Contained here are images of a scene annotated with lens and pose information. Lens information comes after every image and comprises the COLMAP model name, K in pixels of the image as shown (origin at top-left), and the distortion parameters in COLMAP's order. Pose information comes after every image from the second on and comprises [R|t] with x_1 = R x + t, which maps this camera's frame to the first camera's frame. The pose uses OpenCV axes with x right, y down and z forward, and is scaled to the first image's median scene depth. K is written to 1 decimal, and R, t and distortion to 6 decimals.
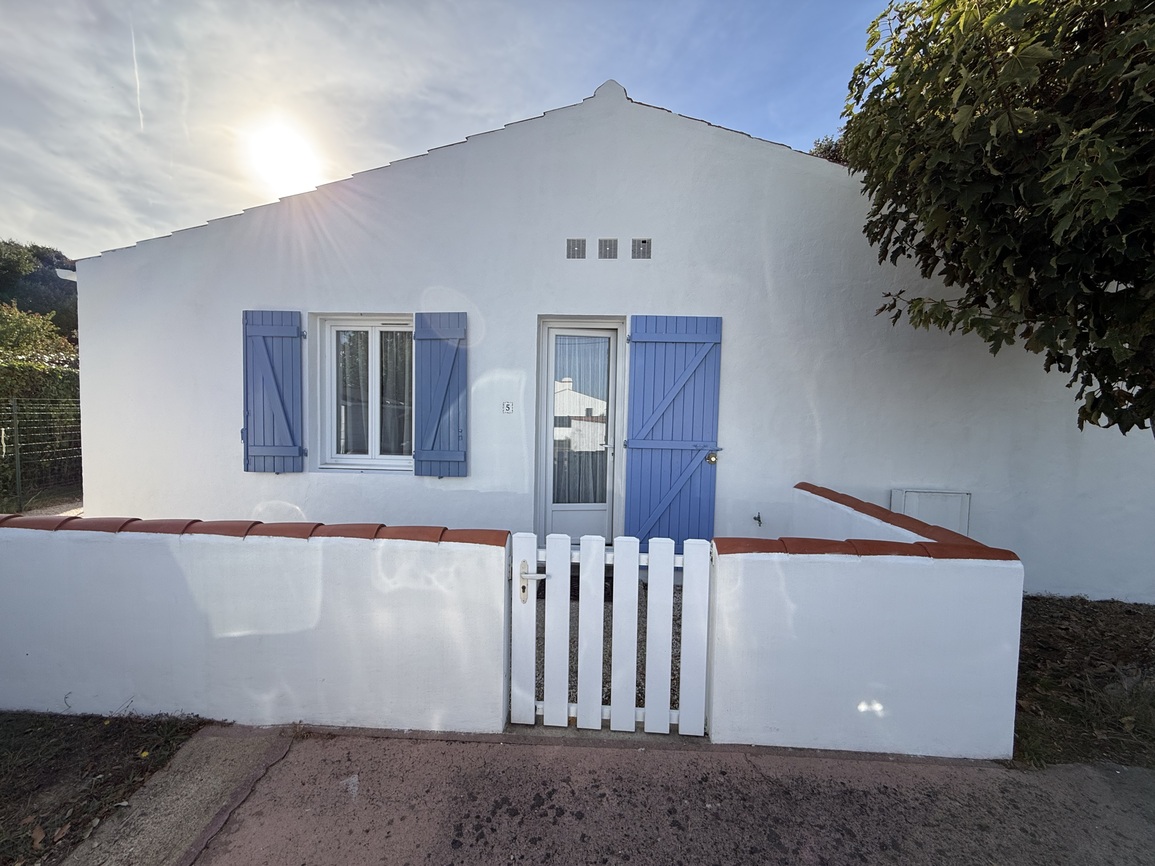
lens RADIAL K [[463.8, 0, 577.0], [0, 463.8, 433.3], [0, 0, 1]] dist [-0.001797, 0.000352]
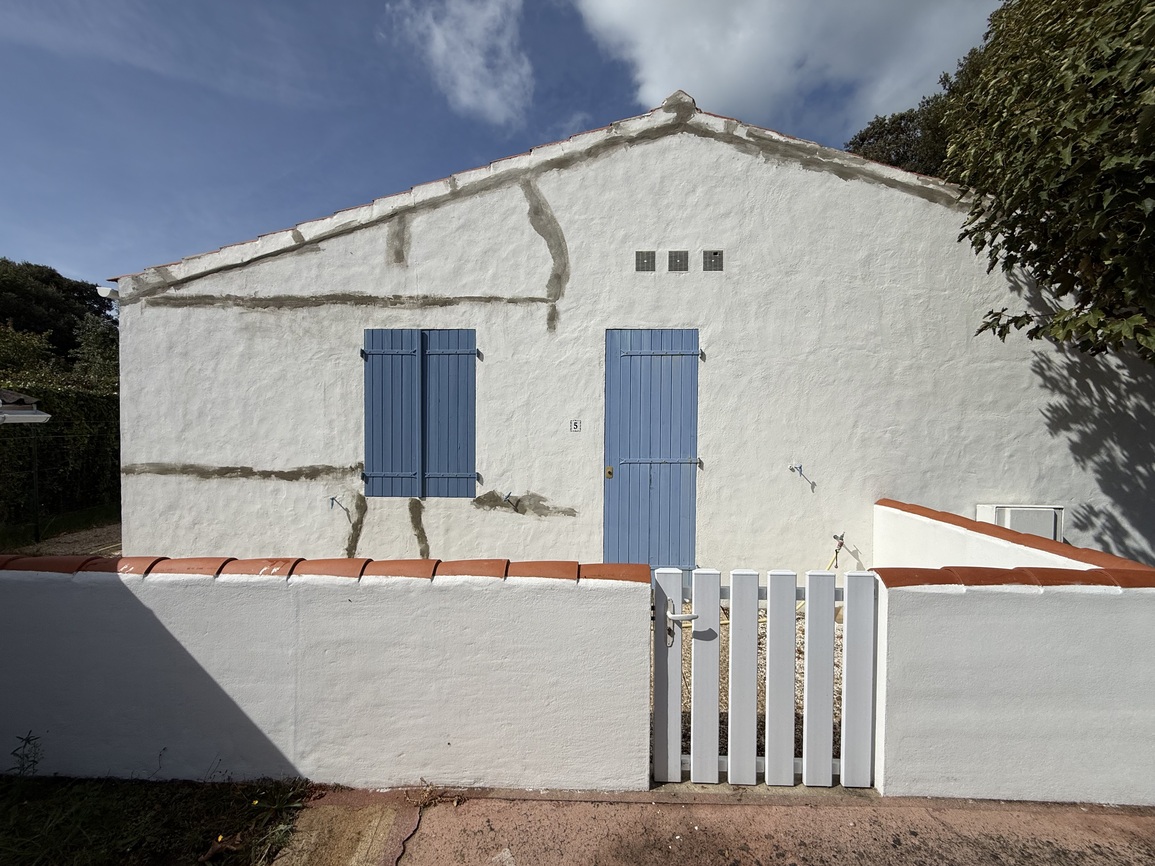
lens RADIAL K [[463.8, 0, 577.9], [0, 463.8, 432.6], [0, 0, 1]] dist [-0.001797, 0.000352]
pose [[0.999745, -0.014603, 0.017212, -0.305821], [0.015060, 0.999530, -0.026694, -0.029706], [-0.016814, 0.026946, 0.999495, 0.079099]]
